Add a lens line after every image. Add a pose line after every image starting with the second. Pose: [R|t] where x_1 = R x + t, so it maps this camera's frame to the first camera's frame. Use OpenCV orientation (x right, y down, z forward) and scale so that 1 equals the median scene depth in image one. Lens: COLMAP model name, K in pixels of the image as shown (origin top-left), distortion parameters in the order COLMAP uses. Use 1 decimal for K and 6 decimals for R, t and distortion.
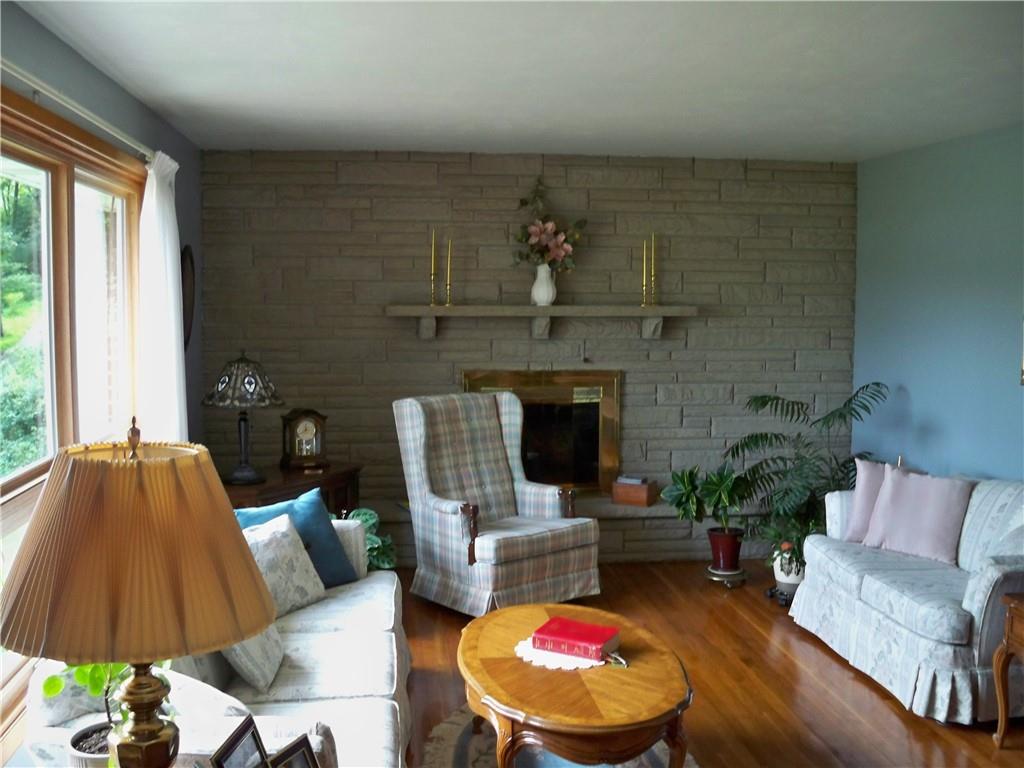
lens RADIAL K [[1057.2, 0, 512.9], [0, 1057.2, 369.5], [0, 0, 1]] dist [-0.130966, 0.114548]
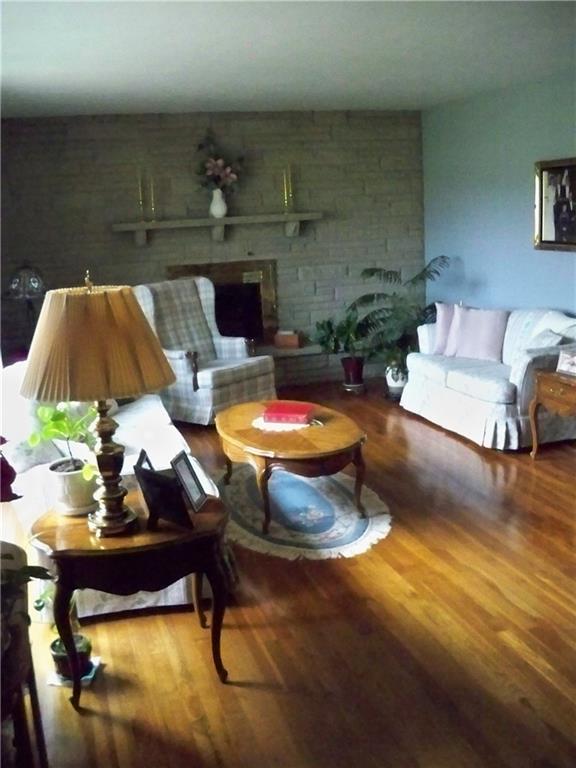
lens RADIAL K [[801.8, 0, 288.0], [0, 801.8, 384.0], [0, 0, 1]] dist [-0.120125, -0.004196]
pose [[0.982055, -0.090697, 0.165355, -0.089529], [0.068104, 0.988154, 0.137526, 0.023946], [-0.175869, -0.123797, 0.976598, -0.132933]]
